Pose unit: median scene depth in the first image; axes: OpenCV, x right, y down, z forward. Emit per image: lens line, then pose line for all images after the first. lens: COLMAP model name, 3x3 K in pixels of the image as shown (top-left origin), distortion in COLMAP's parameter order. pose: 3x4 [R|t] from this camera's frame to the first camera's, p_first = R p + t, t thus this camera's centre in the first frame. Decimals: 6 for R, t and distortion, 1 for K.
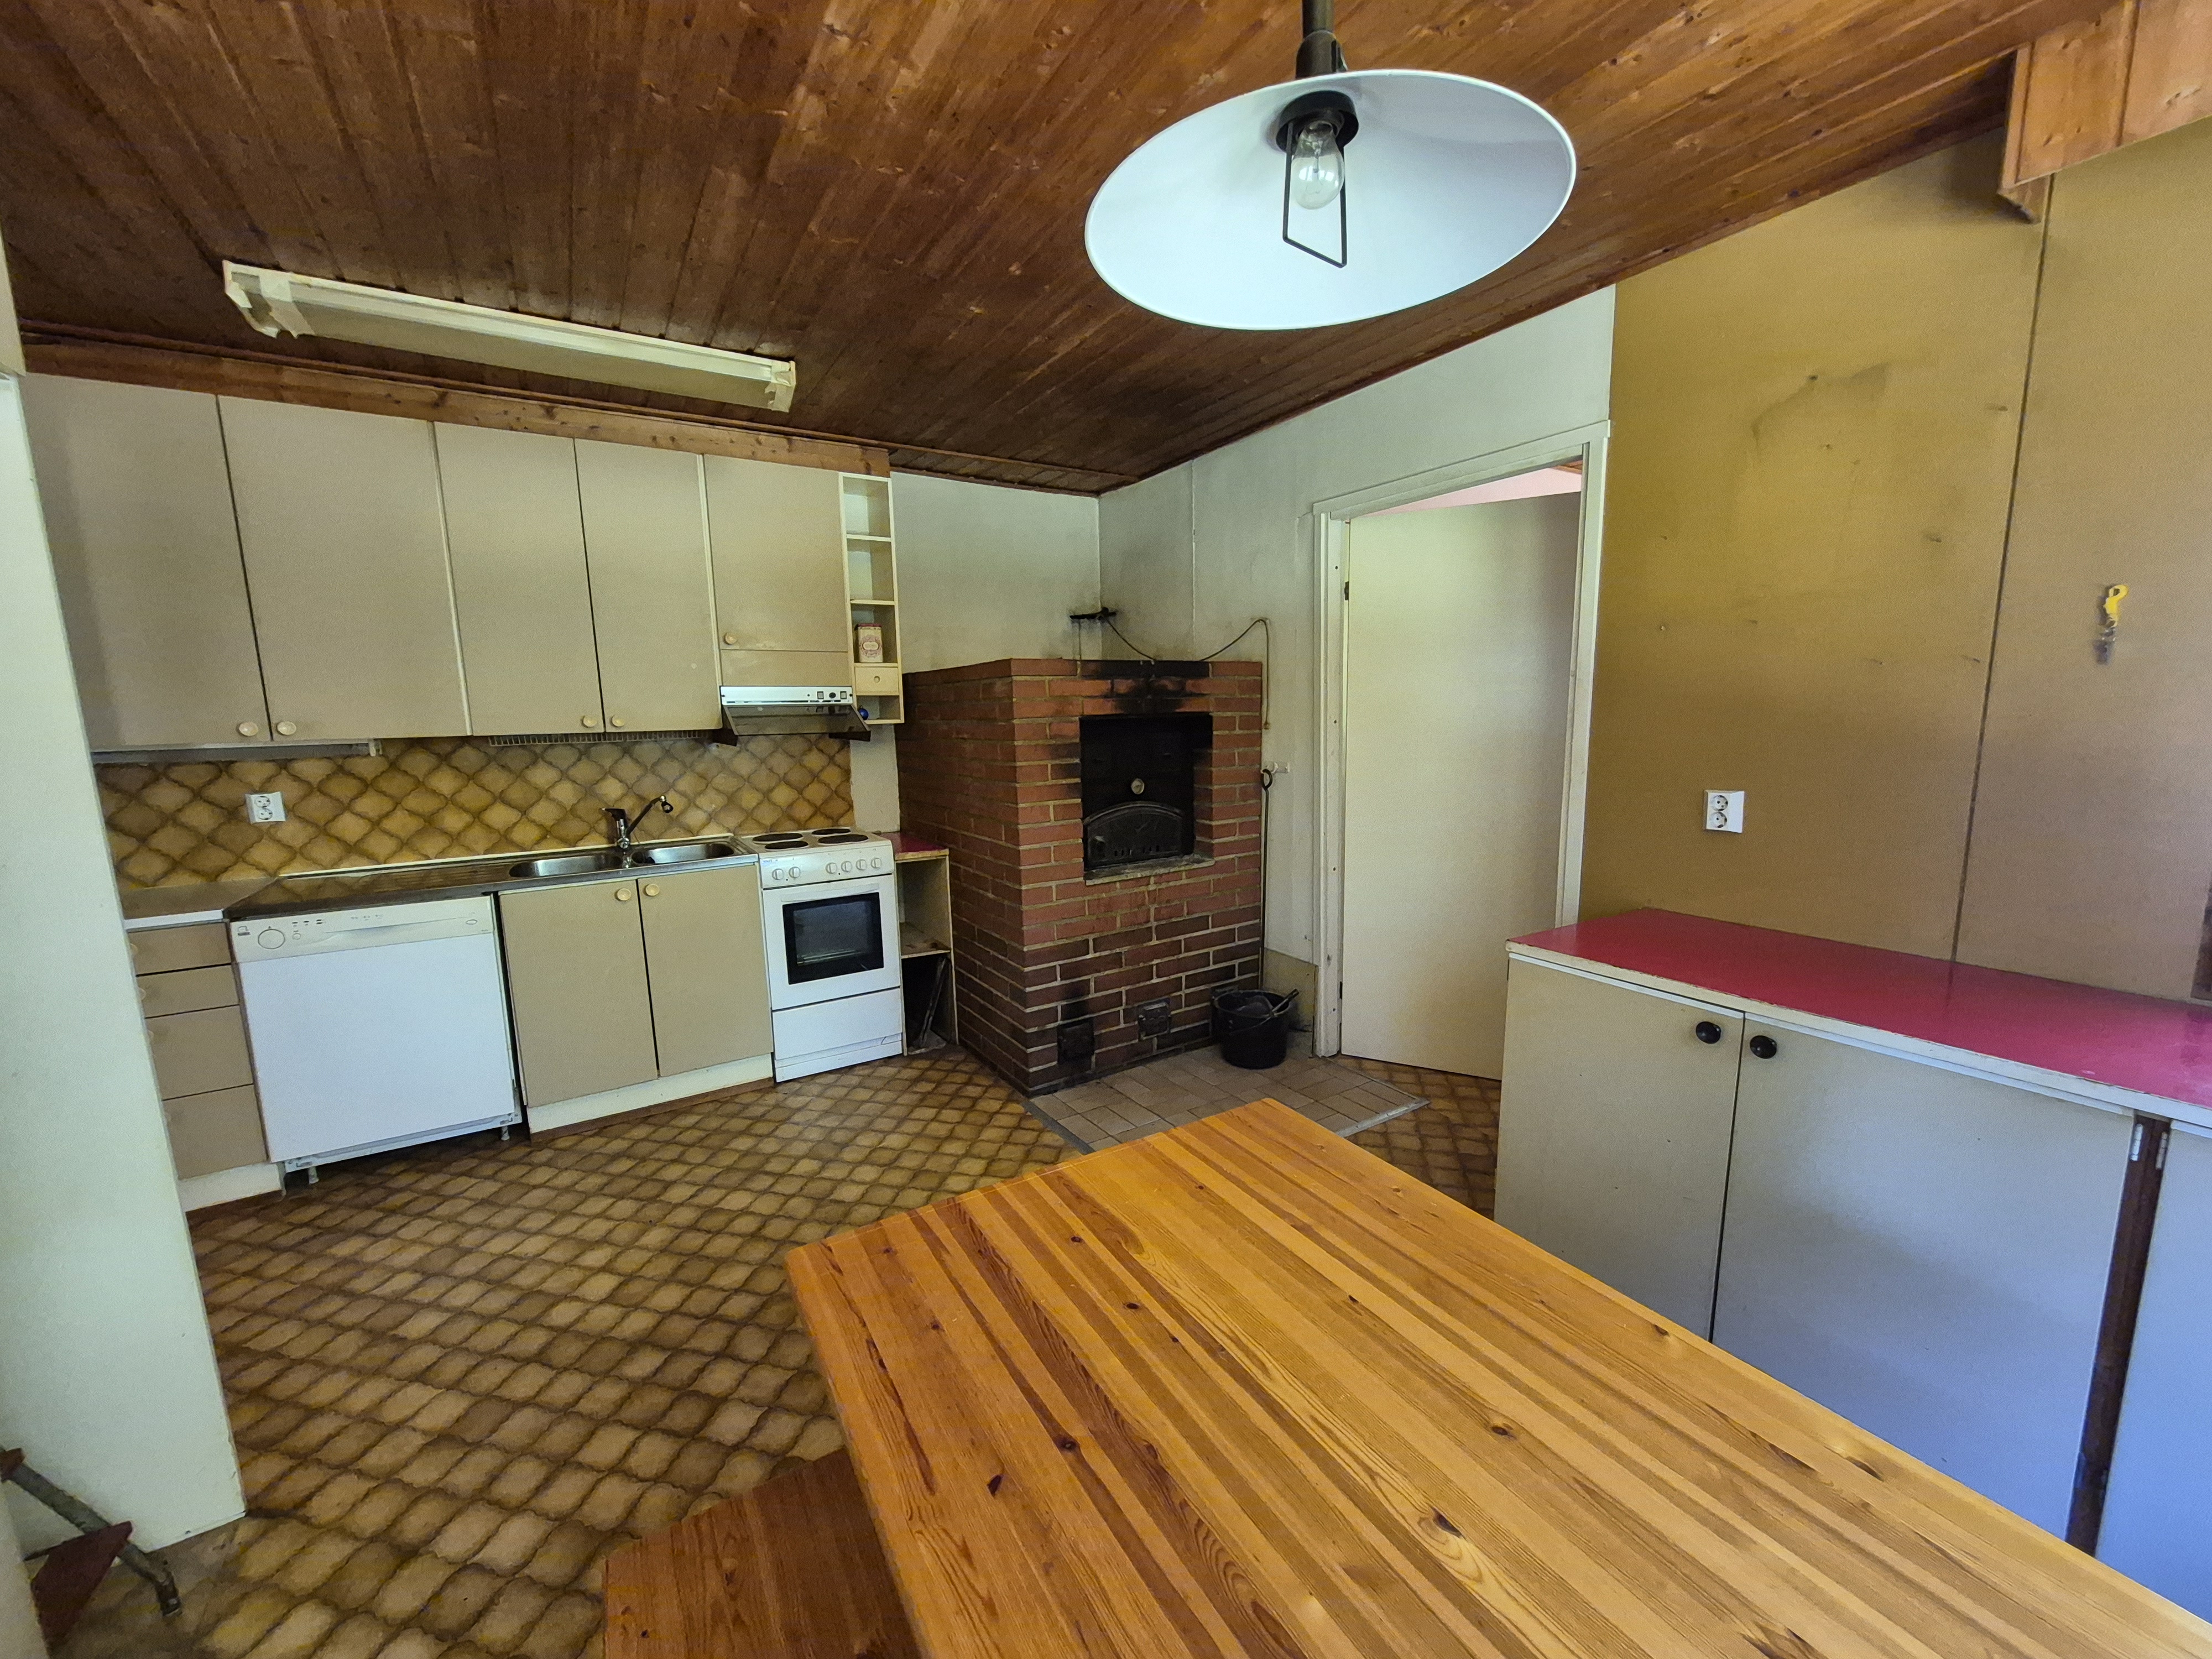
lens RADIAL K [[884.2, 0, 1116.2], [0, 884.2, 716.7], [0, 0, 1]] dist [-0.001705, -0.000296]
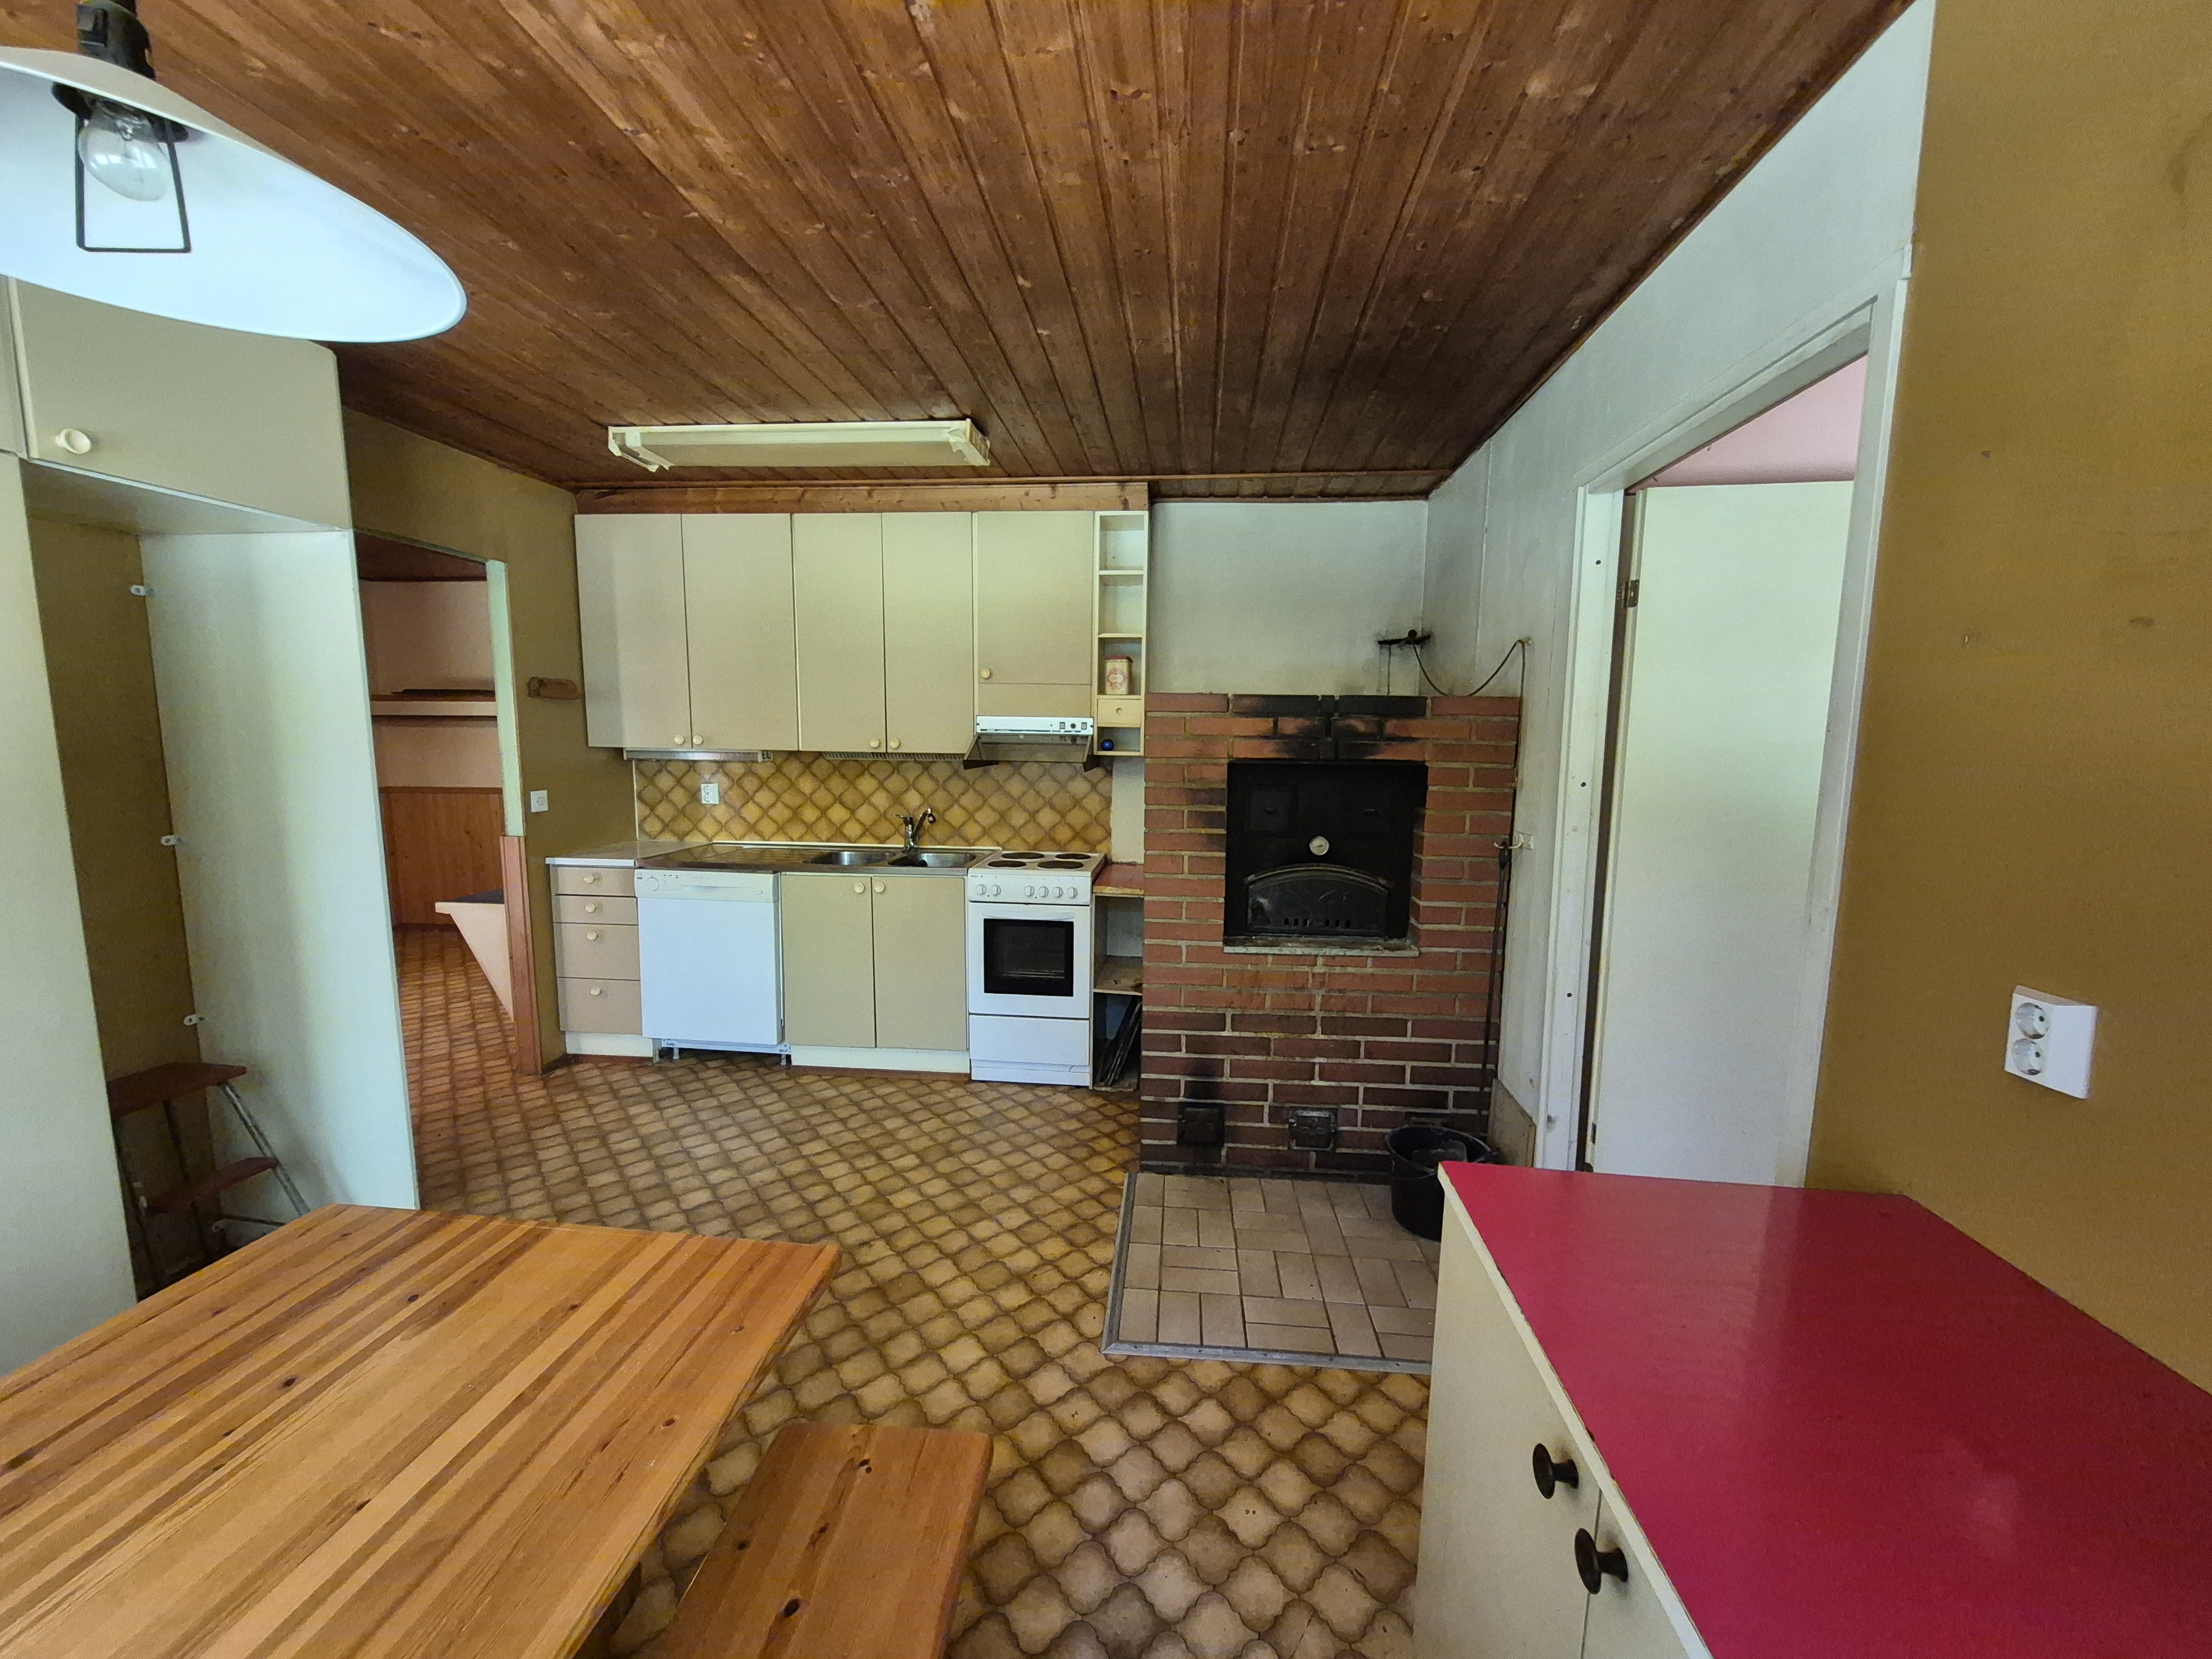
lens RADIAL K [[877.0, 0, 1105.4], [0, 877.0, 735.2], [0, 0, 1]] dist [0.007827, 0.000096]
pose [[0.790523, 0.033825, -0.611497, 0.392069], [-0.039807, 0.999200, 0.003809, -0.021972], [0.611137, 0.021331, 0.791237, 0.231135]]
